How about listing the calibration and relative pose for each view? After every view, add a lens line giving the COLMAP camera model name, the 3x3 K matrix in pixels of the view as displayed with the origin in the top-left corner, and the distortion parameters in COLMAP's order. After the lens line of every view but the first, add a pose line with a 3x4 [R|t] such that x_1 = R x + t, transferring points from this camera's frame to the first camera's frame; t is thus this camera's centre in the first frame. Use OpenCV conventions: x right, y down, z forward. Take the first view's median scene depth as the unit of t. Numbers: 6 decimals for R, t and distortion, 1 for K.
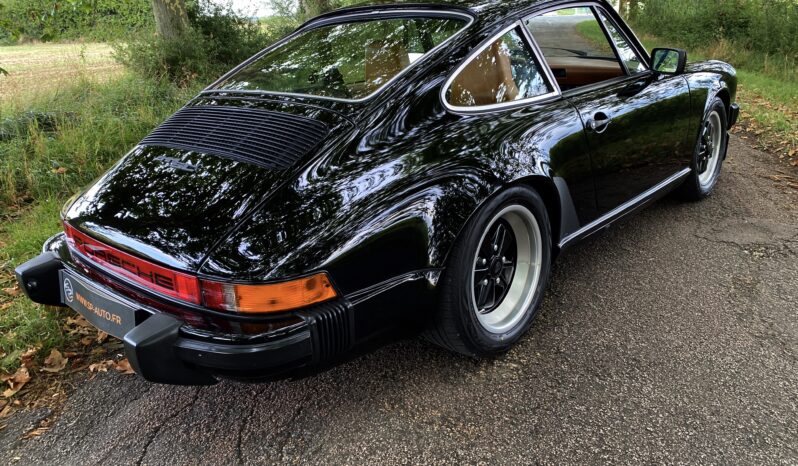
lens RADIAL K [[569.2, 0, 396.1], [0, 569.2, 234.1], [0, 0, 1]] dist [0.029609, -0.007690]
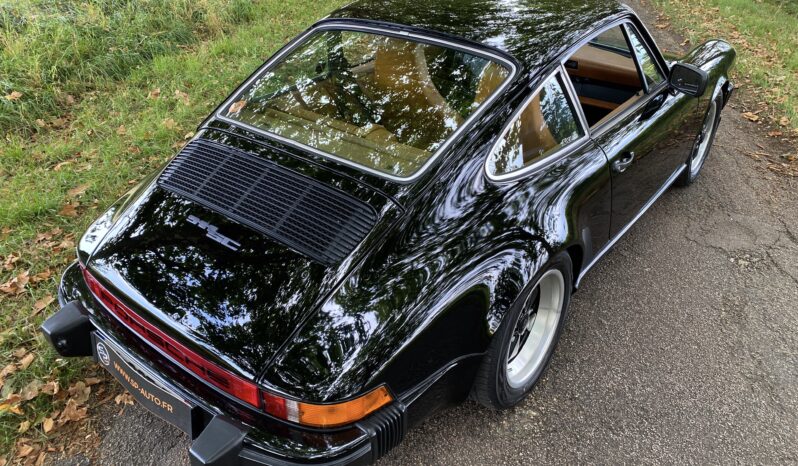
lens RADIAL K [[569.2, 0, 384.5], [0, 569.2, 203.9], [0, 0, 1]] dist [0.029609, -0.007690]
pose [[0.996575, 0.018250, 0.080653, -0.160208], [-0.033060, 0.981934, 0.186315, -0.334931], [-0.075796, -0.188344, 0.979174, 0.040780]]
